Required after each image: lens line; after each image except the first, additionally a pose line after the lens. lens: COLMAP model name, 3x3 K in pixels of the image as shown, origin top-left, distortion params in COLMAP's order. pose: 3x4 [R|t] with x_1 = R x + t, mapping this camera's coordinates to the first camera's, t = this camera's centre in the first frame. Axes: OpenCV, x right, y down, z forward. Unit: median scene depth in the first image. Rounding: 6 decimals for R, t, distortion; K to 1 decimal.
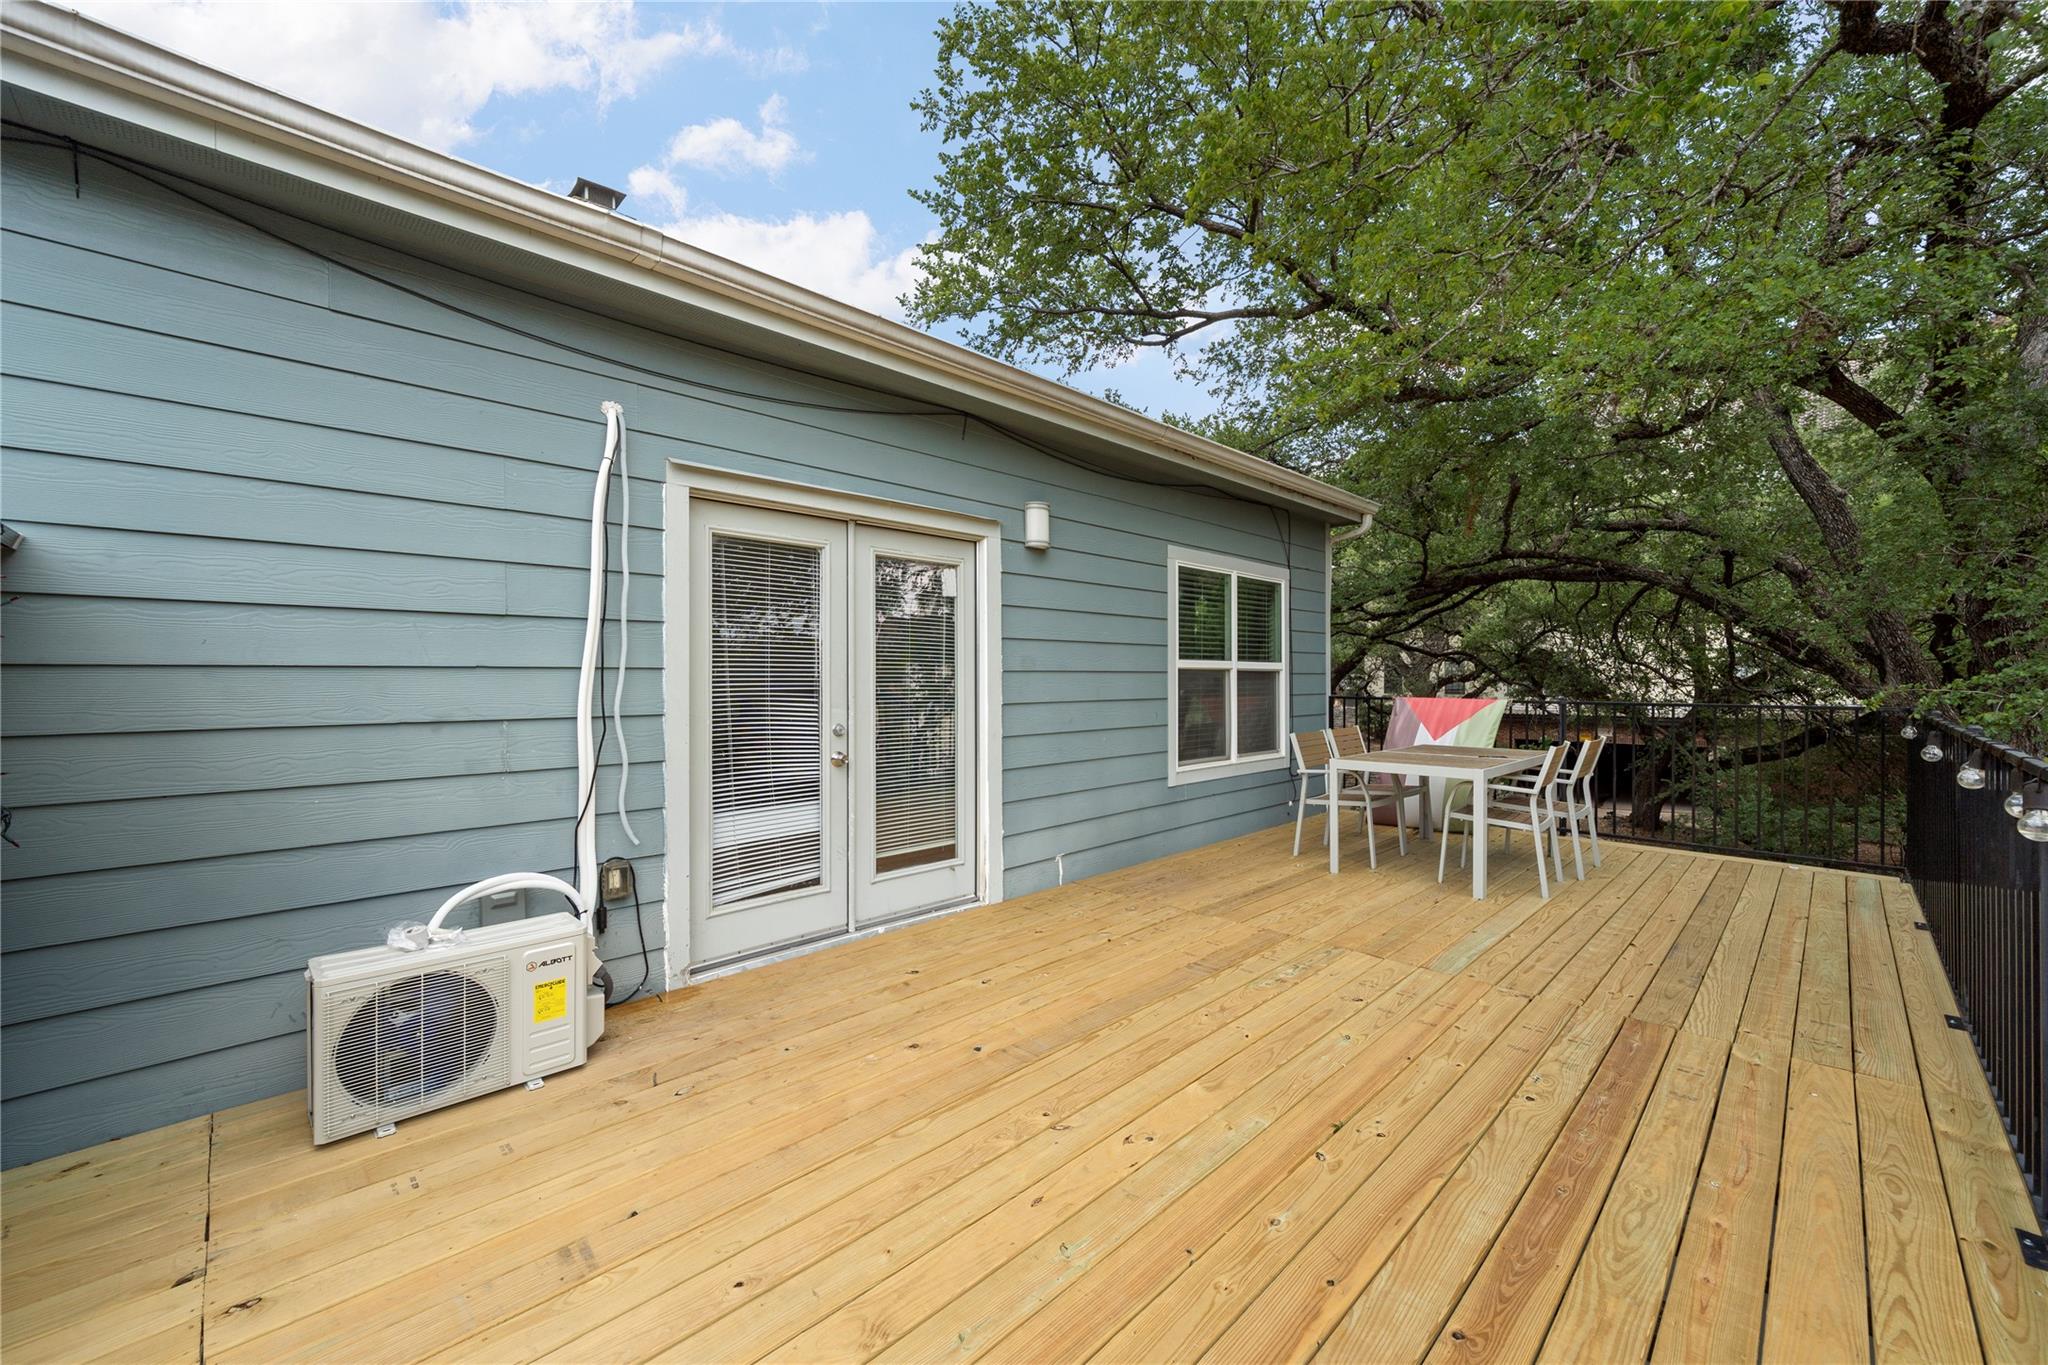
lens RADIAL K [[810.8, 0, 1030.7], [0, 810.8, 675.7], [0, 0, 1]] dist [-0.010690, 0.001464]
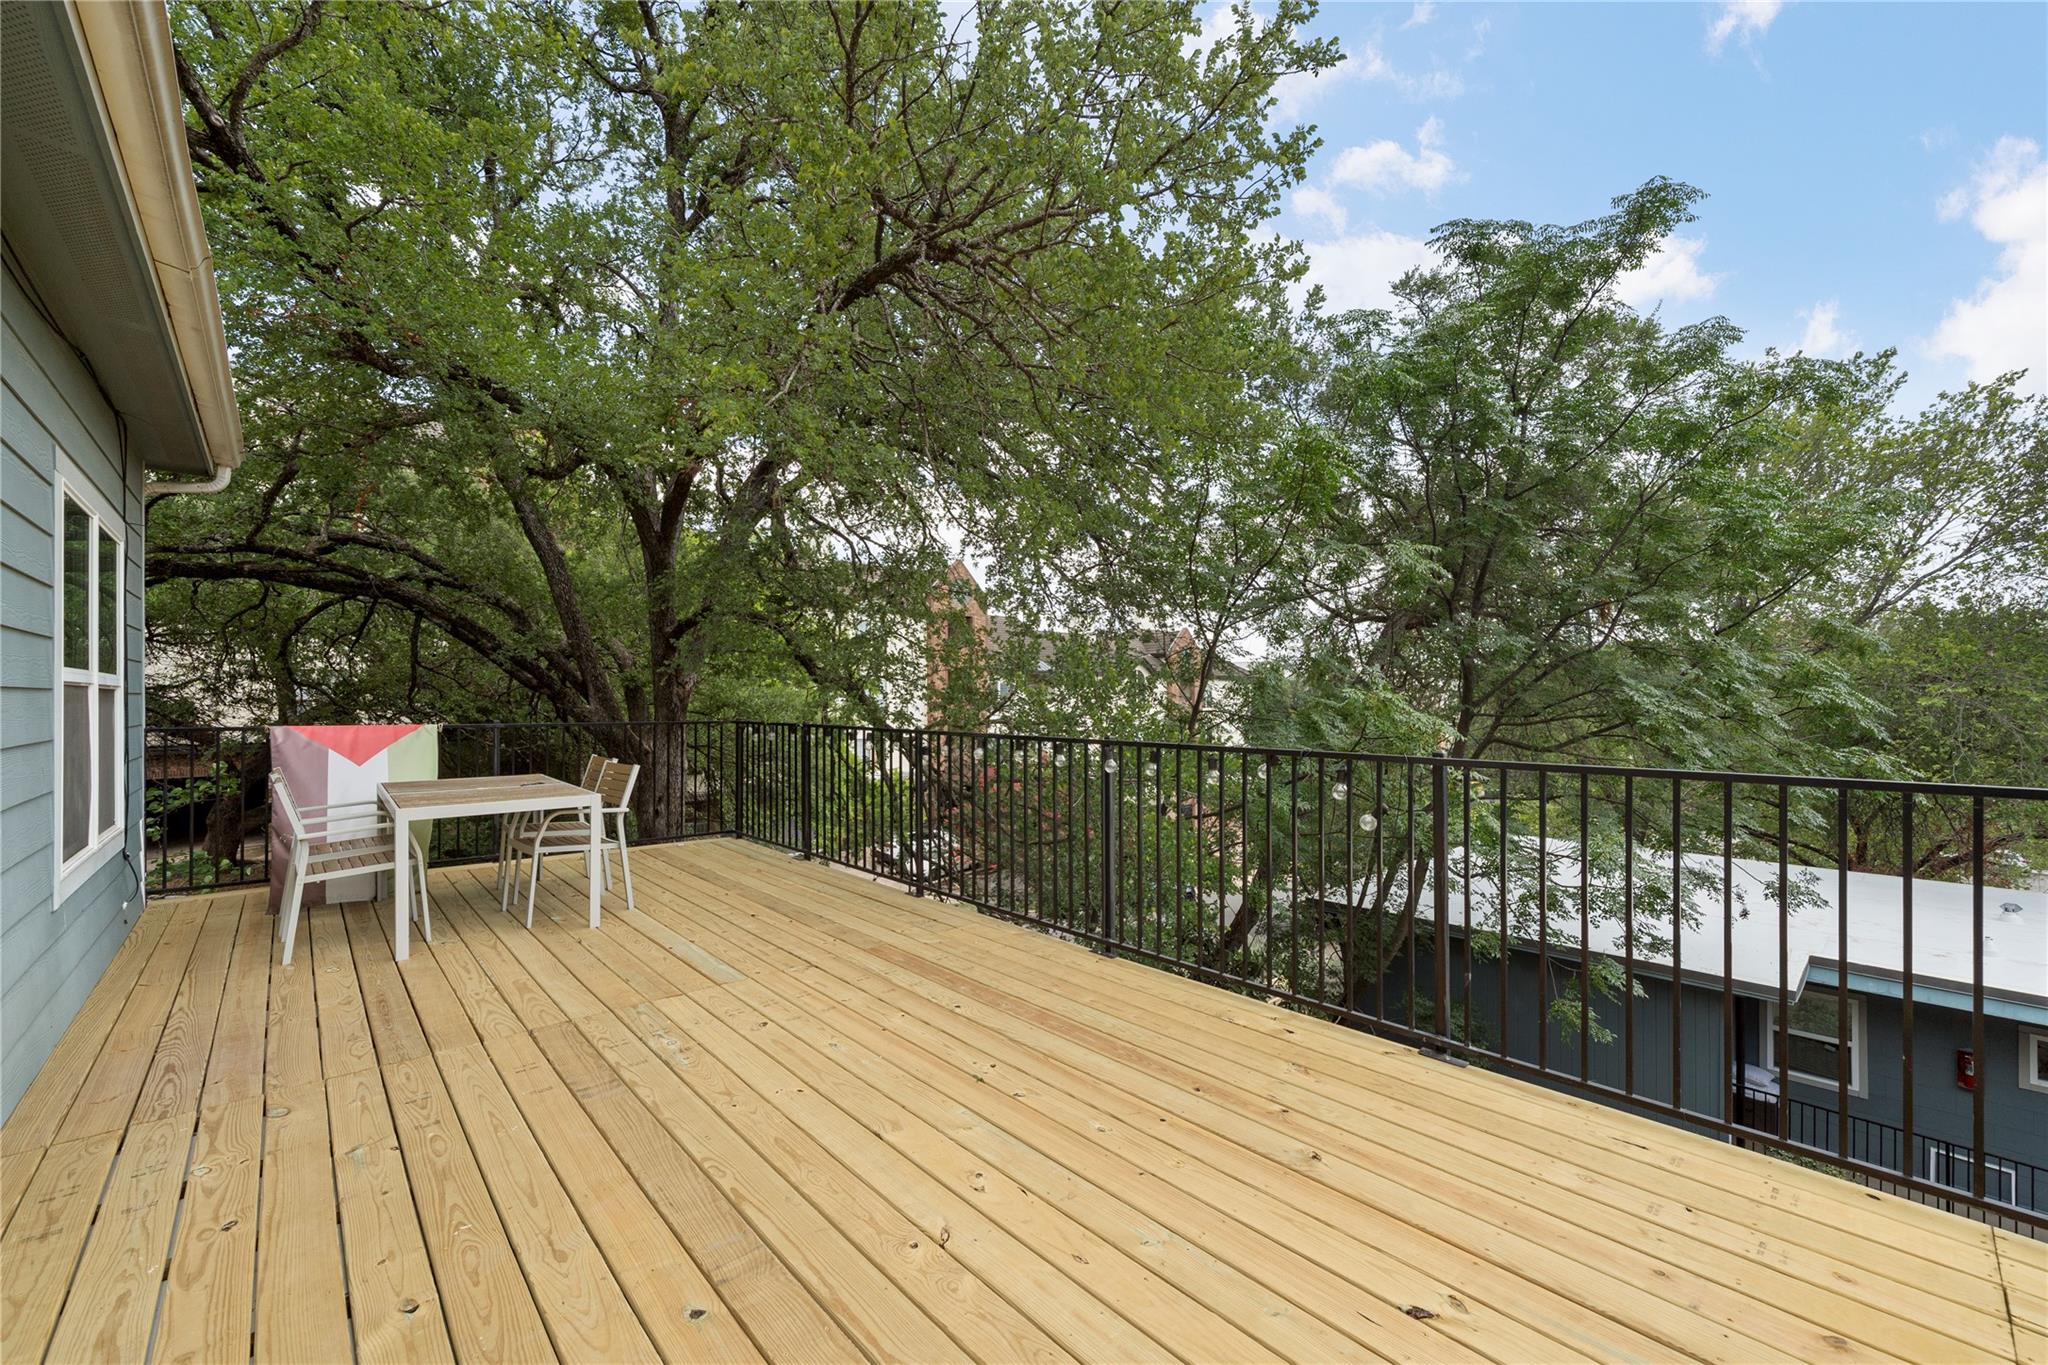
lens RADIAL K [[810.8, 0, 1031.8], [0, 810.8, 692.4], [0, 0, 1]] dist [-0.010690, 0.001464]
pose [[0.029637, 0.009500, 0.999516, -0.599812], [0.000353, 0.999955, -0.009514, 0.005280], [-0.999561, 0.000634, 0.029633, 0.666631]]
